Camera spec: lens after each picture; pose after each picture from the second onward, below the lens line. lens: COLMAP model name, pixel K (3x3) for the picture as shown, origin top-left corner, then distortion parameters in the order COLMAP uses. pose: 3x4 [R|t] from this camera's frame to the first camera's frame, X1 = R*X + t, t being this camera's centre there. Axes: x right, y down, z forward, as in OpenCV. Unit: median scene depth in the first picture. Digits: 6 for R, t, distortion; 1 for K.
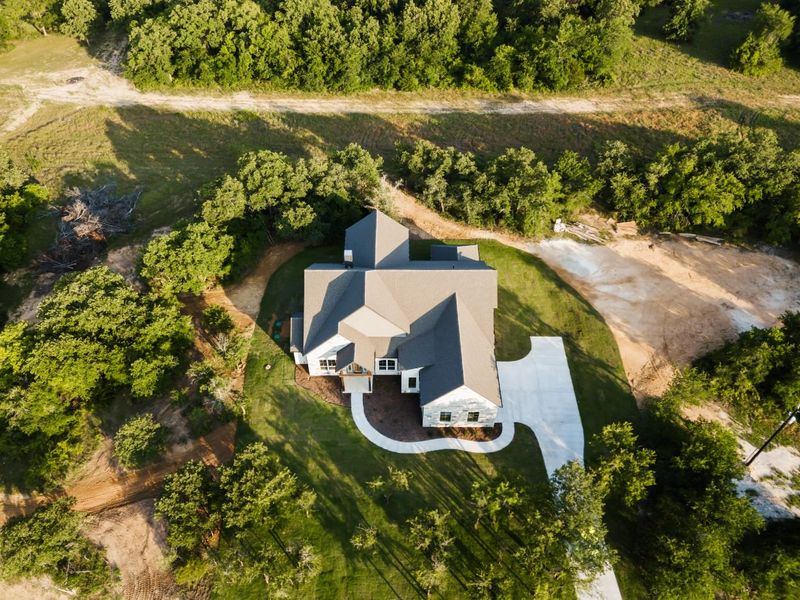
lens RADIAL K [[615.1, 0, 400.0], [0, 615.1, 300.0], [0, 0, 1]] dist [0.019823, 0.002135]
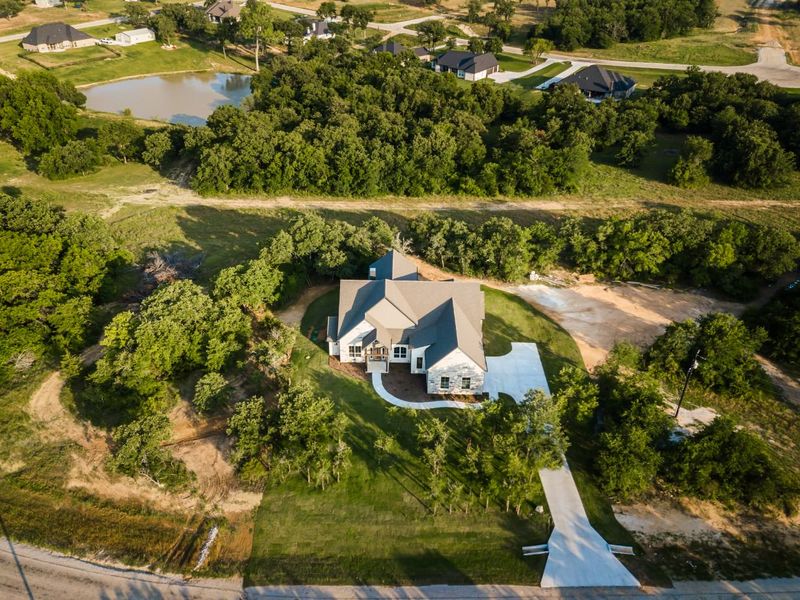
lens RADIAL K [[615.1, 0, 400.0], [0, 615.1, 300.0], [0, 0, 1]] dist [0.019823, 0.002135]
pose [[0.999879, 0.014318, -0.006061, -0.012422], [-0.015392, 0.966537, -0.256066, 0.269461], [0.002192, 0.256129, 0.966640, -0.235251]]
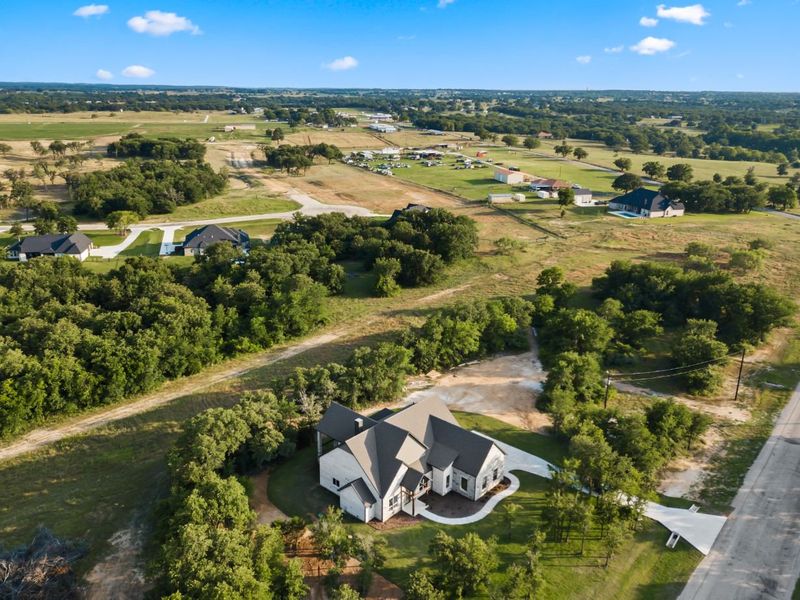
lens RADIAL K [[615.1, 0, 400.0], [0, 615.1, 300.0], [0, 0, 1]] dist [0.019823, 0.002135]
pose [[0.674687, -0.227207, 0.702263, -0.736646], [0.538150, 0.802600, -0.257349, 0.084070], [-0.505165, 0.551553, 0.663775, -0.070939]]
